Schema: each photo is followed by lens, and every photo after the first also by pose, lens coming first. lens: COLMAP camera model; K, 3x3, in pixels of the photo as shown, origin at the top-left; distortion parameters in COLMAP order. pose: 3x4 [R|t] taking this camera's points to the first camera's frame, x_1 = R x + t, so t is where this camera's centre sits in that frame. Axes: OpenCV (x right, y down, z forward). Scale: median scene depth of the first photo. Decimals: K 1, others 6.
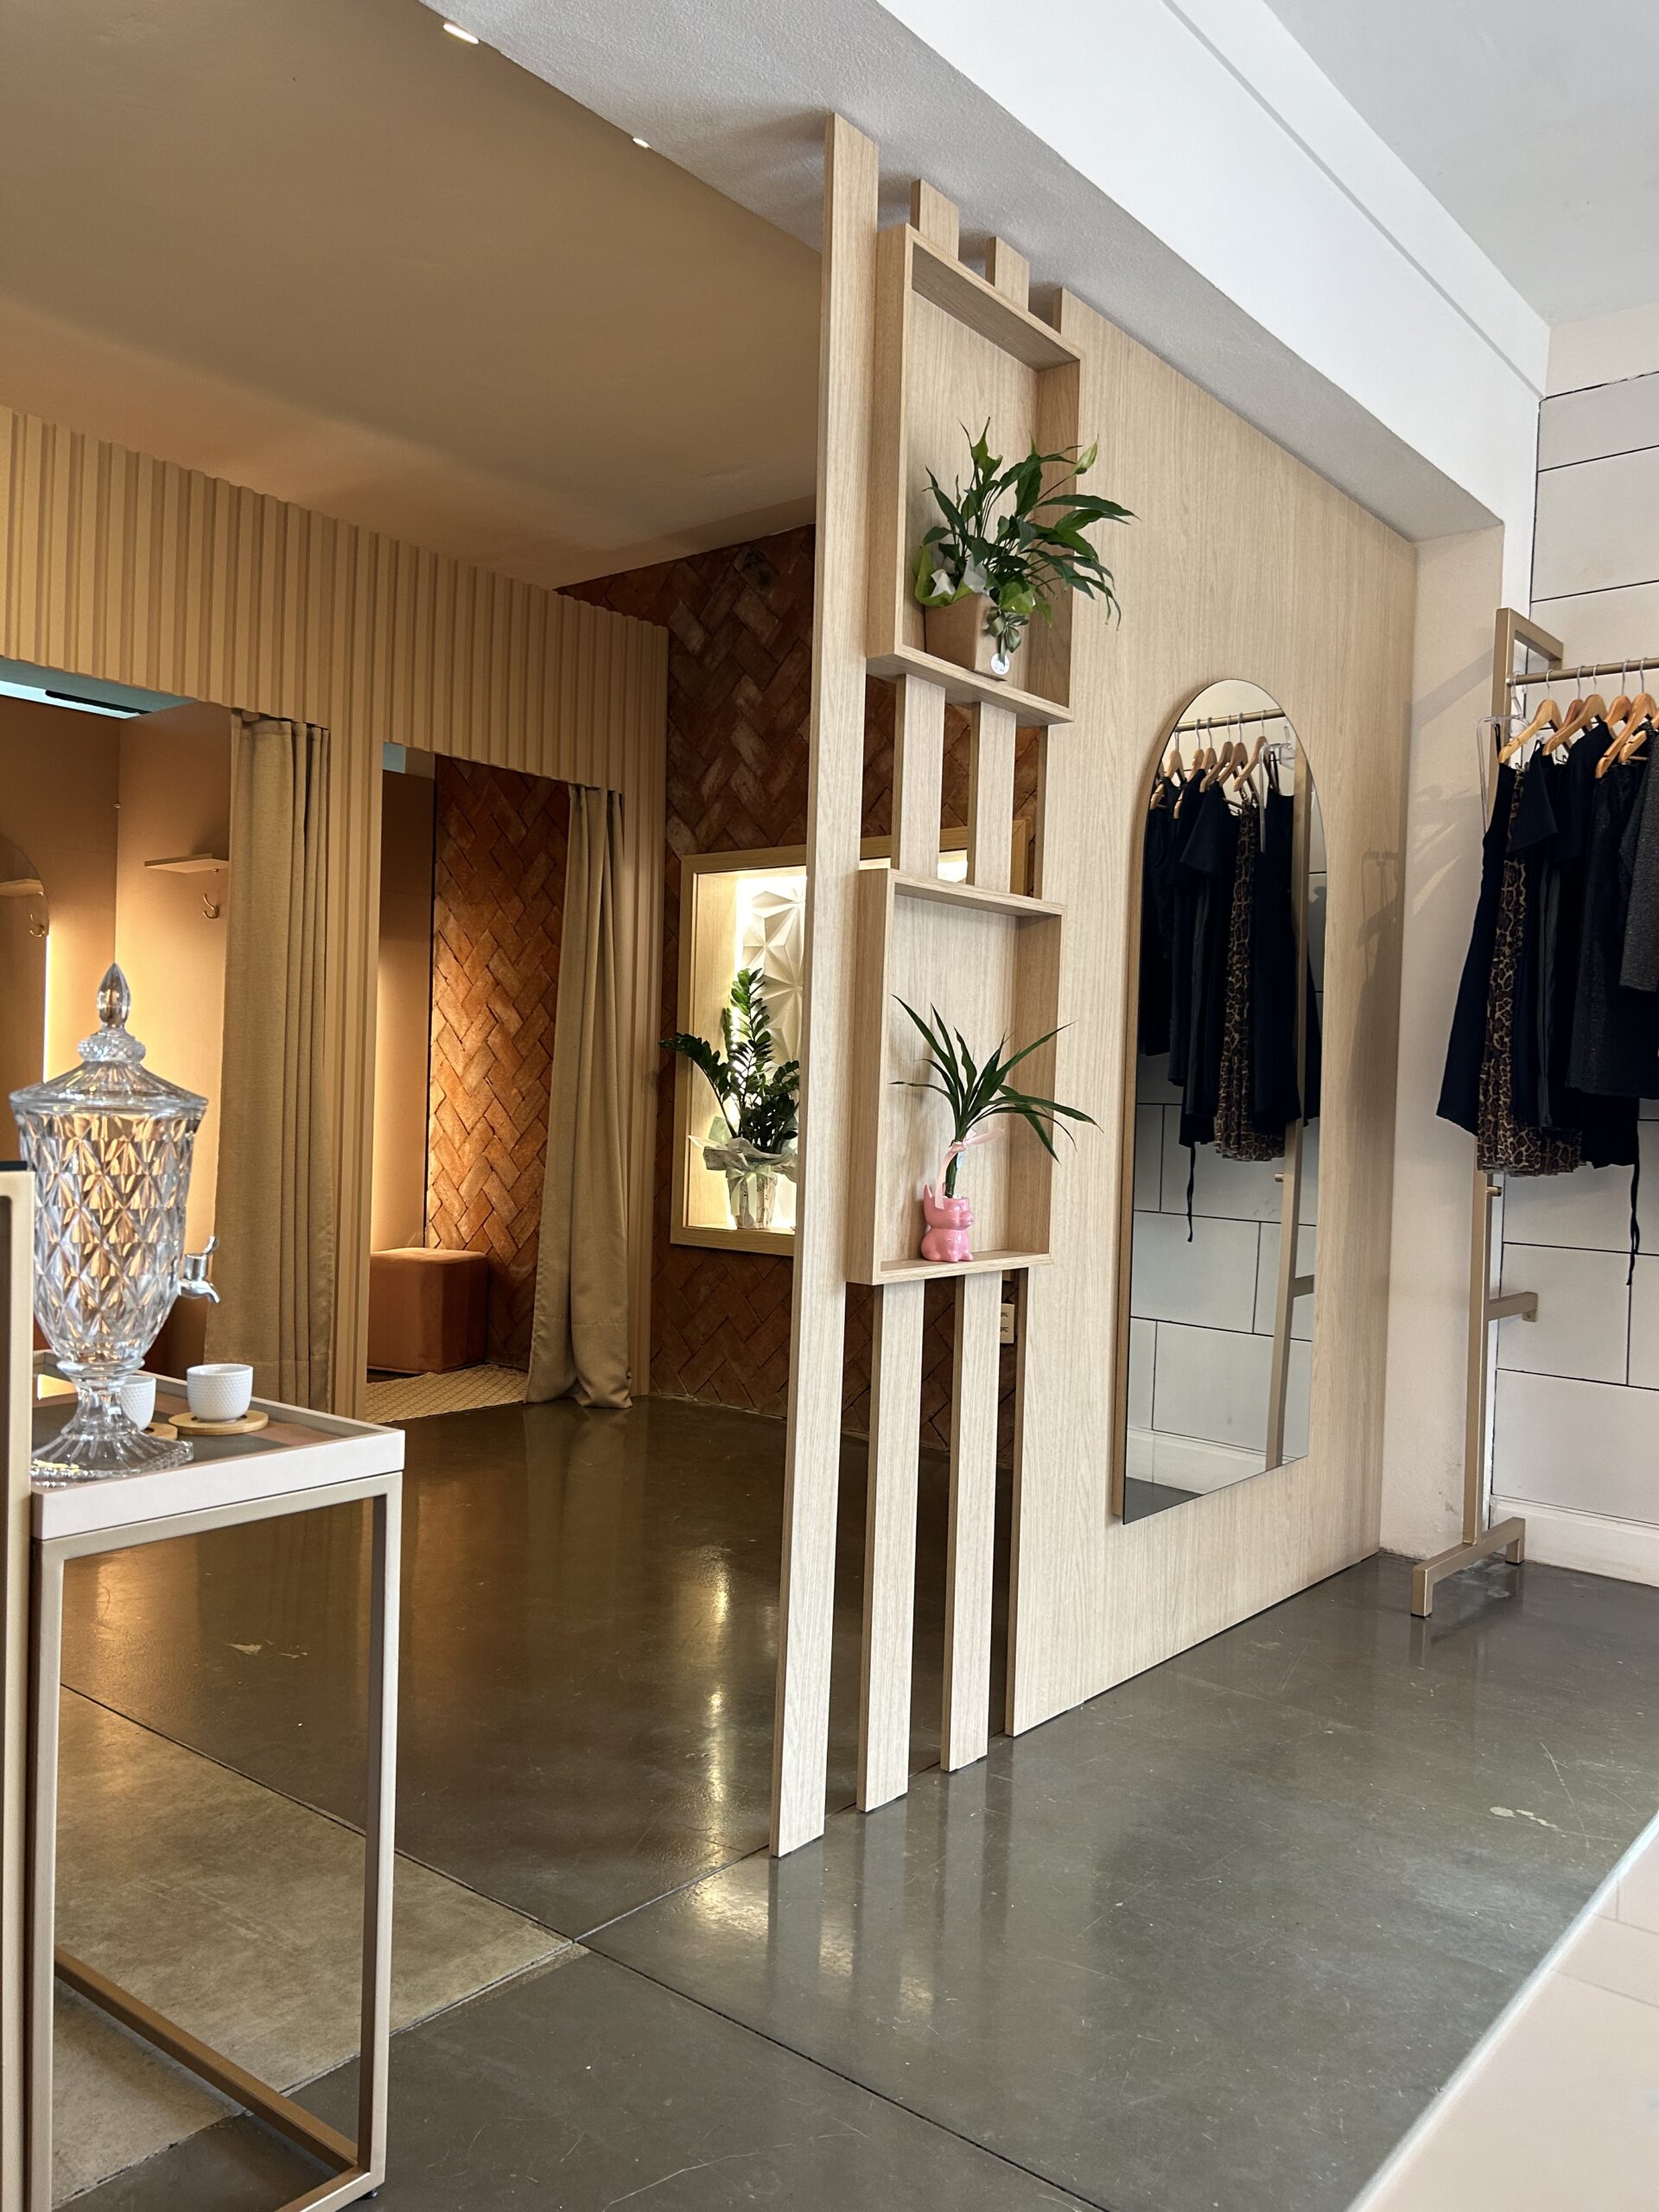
lens RADIAL K [[1671.2, 0, 843.6], [0, 1671.2, 1109.4], [0, 0, 1]] dist [0.049583, -0.056957]
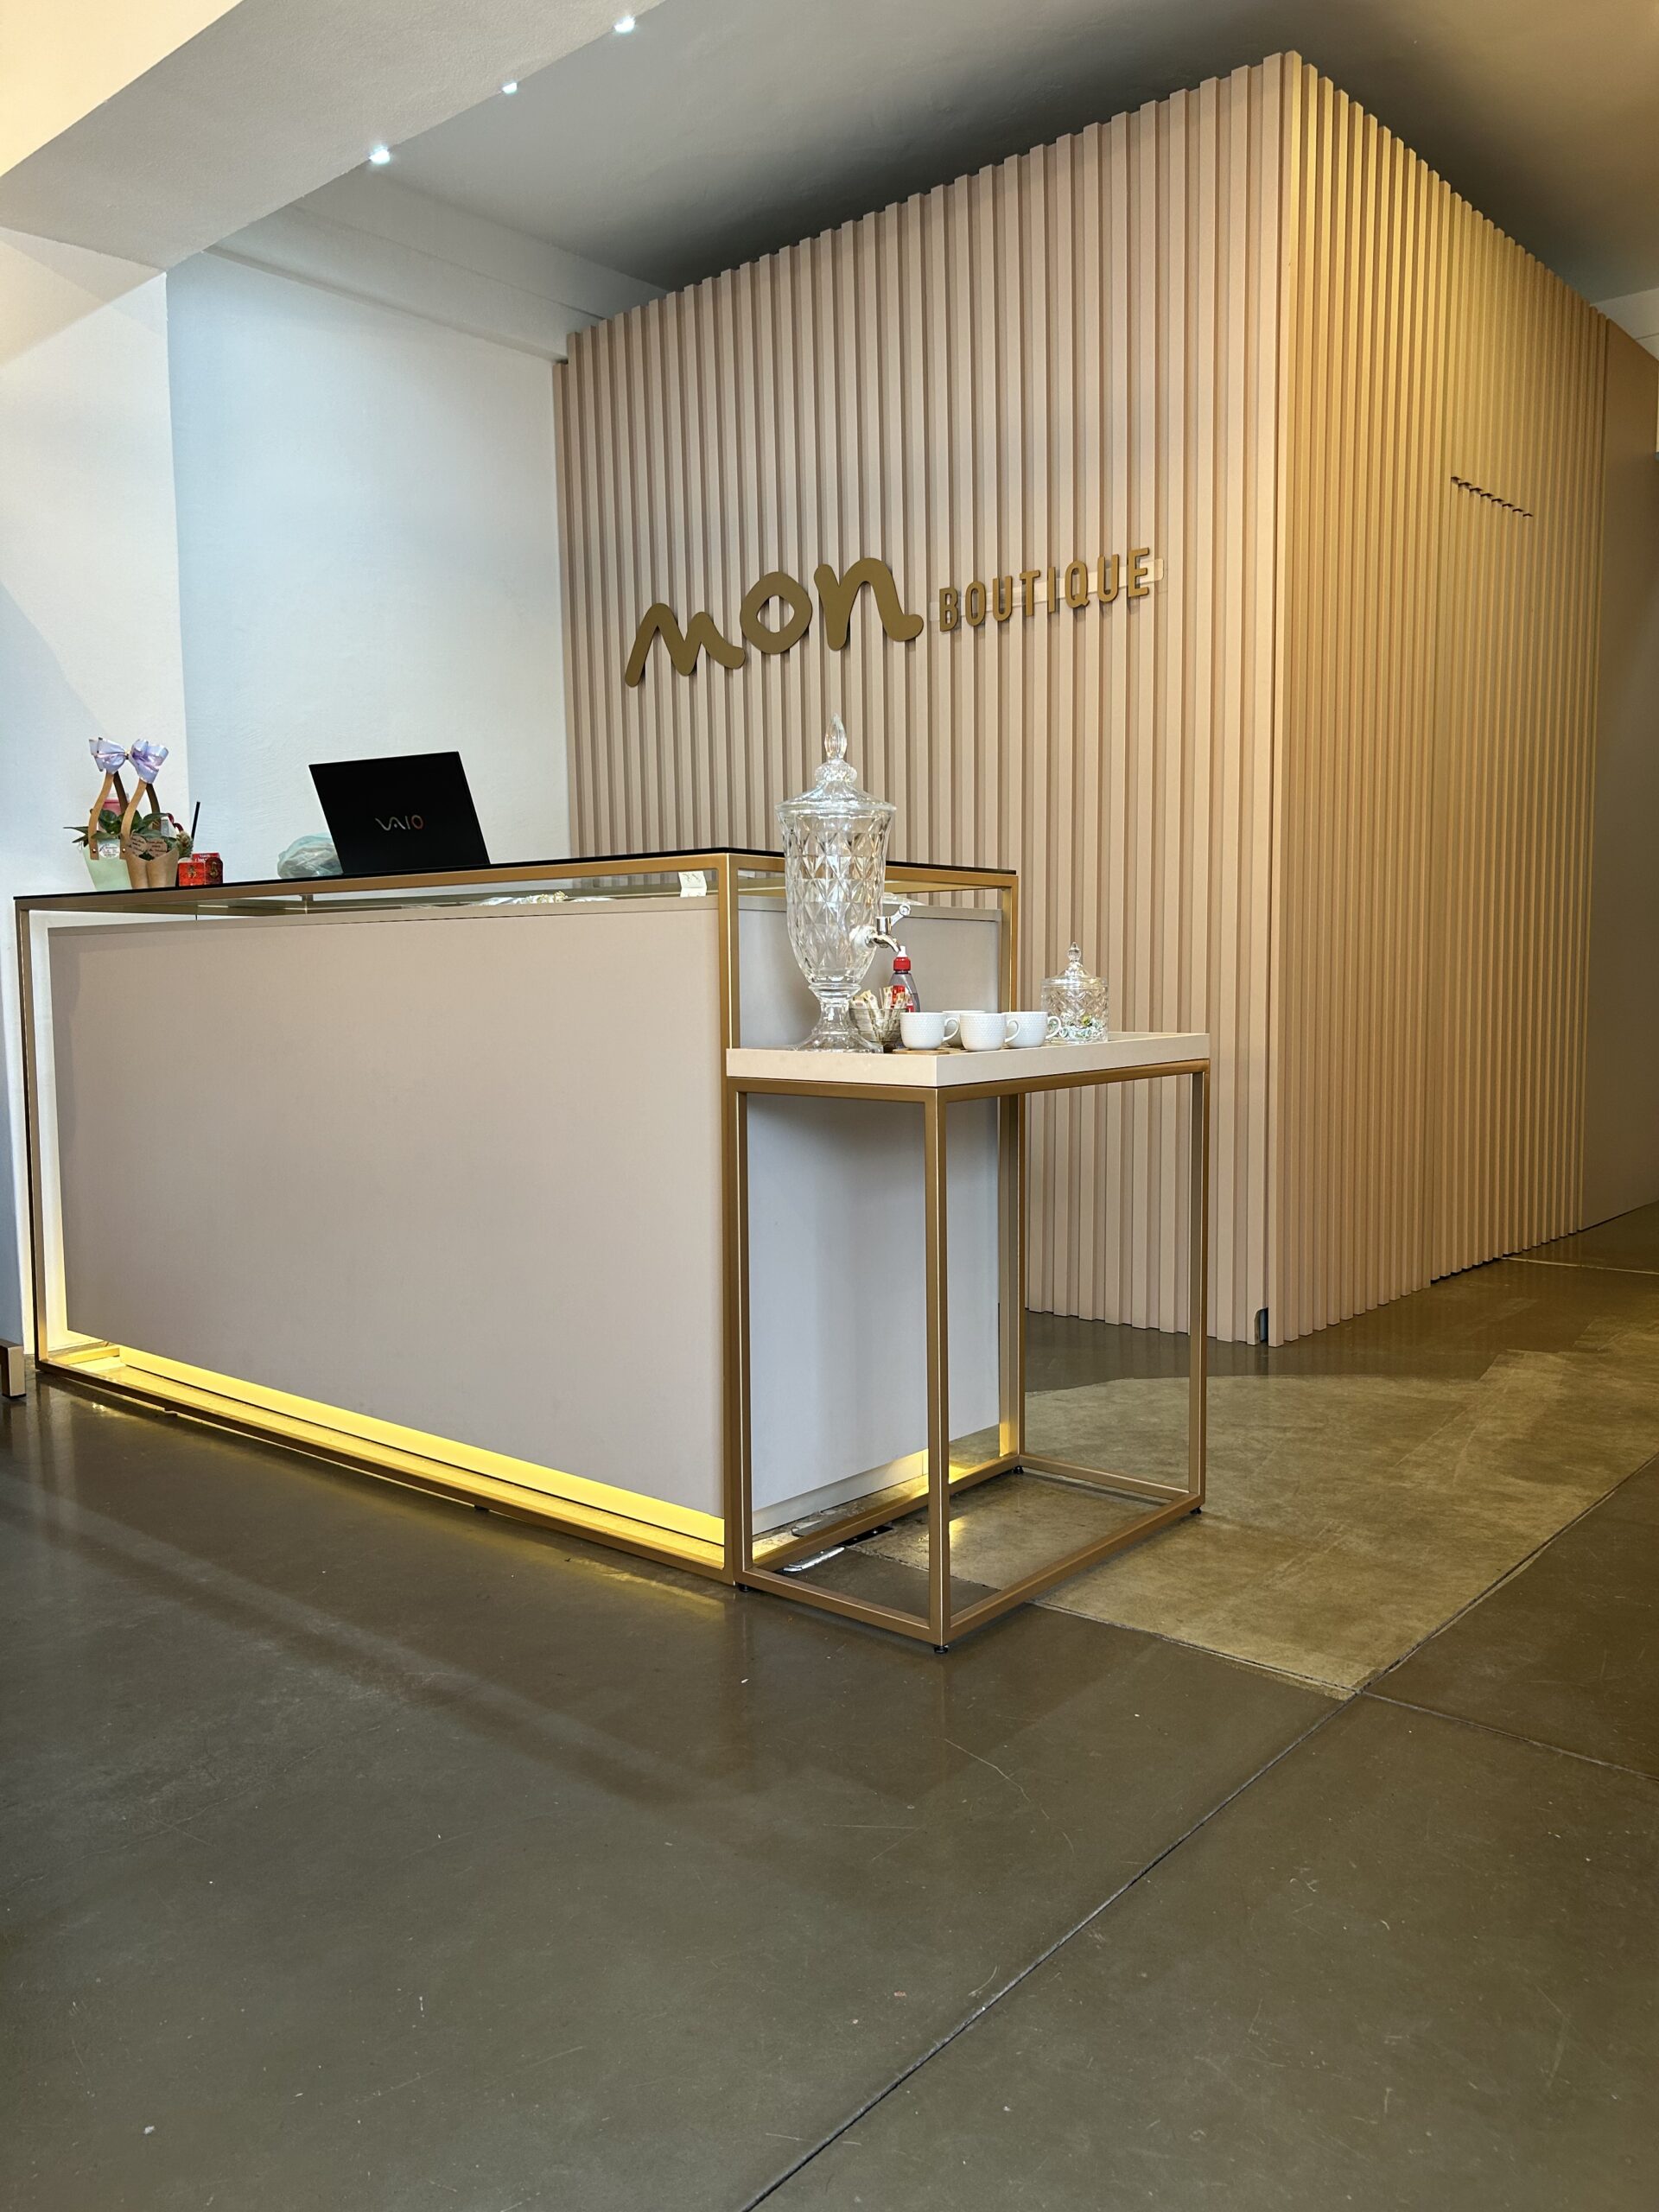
lens RADIAL K [[1671.2, 0, 827.0], [0, 1671.2, 1121.0], [0, 0, 1]] dist [0.049583, -0.056957]
pose [[-0.025581, 0.071238, -0.997131, 0.533624], [-0.003871, 0.997443, 0.071360, 0.082660], [0.999665, 0.005685, -0.025240, 0.520108]]
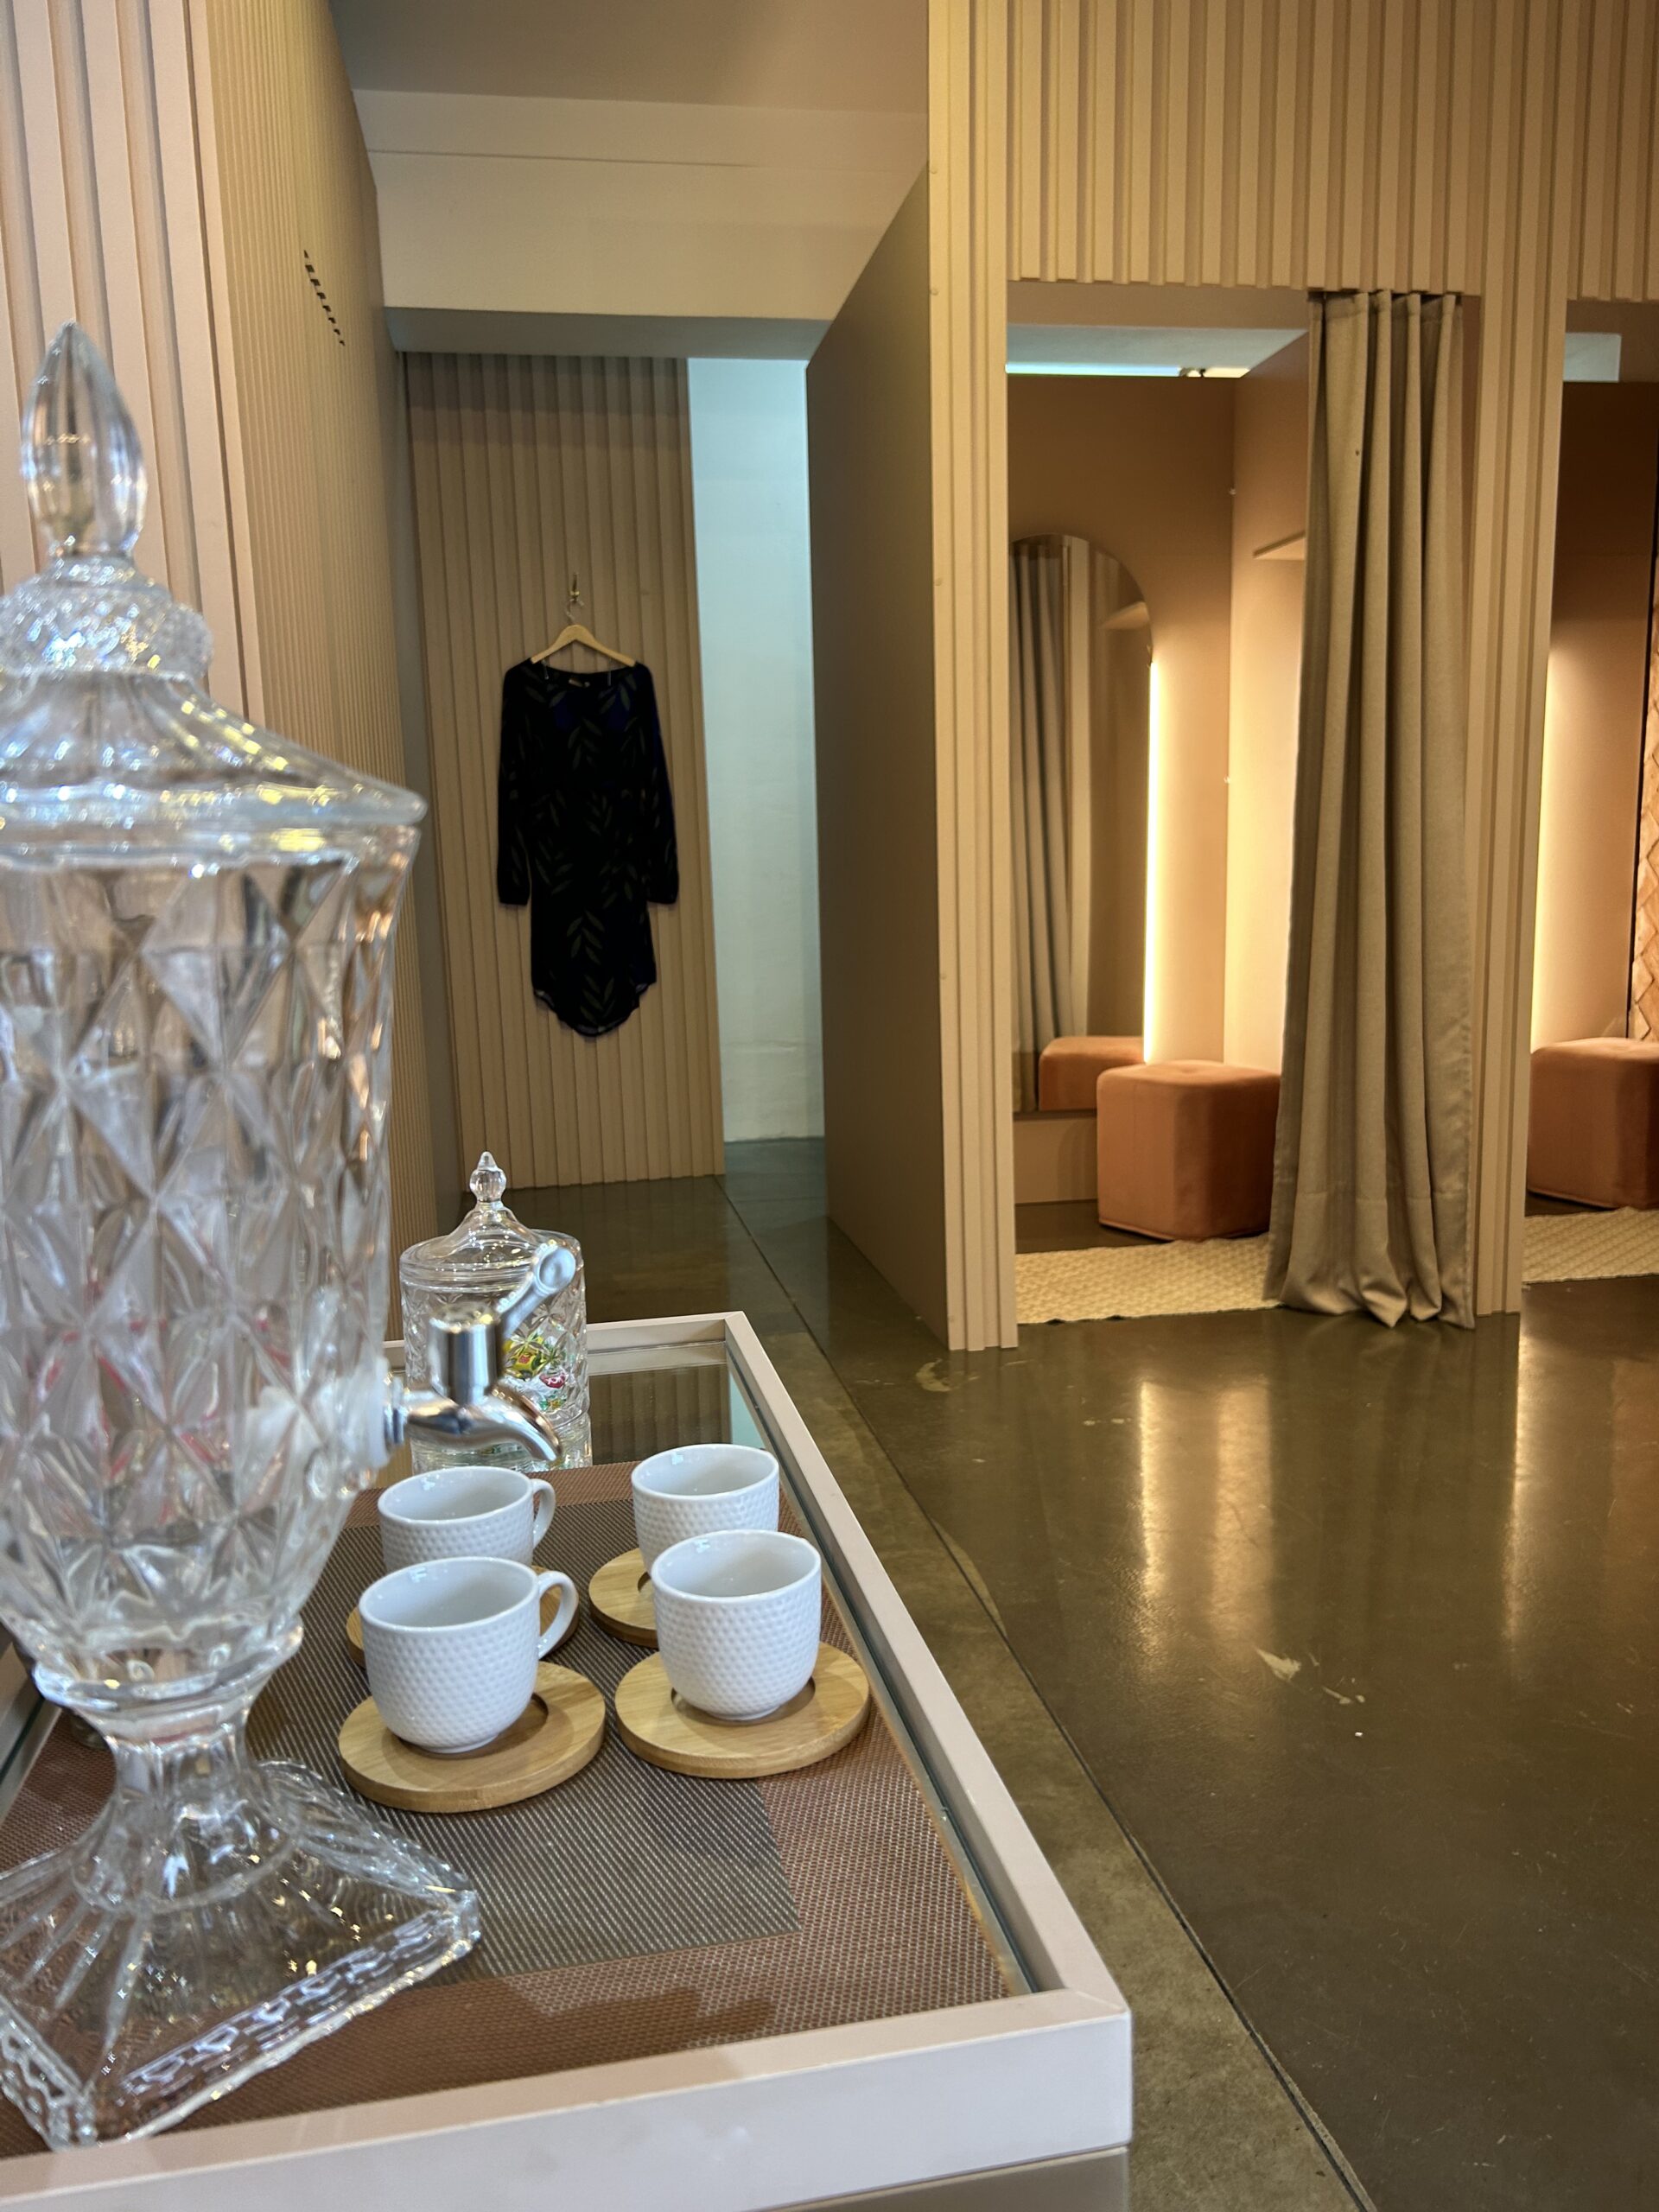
lens RADIAL K [[1671.2, 0, 820.2], [0, 1671.2, 1116.8], [0, 0, 1]] dist [0.049583, -0.056957]
pose [[0.759291, 0.055423, -0.648387, -0.073416], [0.040545, 0.990402, 0.132138, 0.006466], [0.649487, -0.126621, 0.749755, 0.429801]]
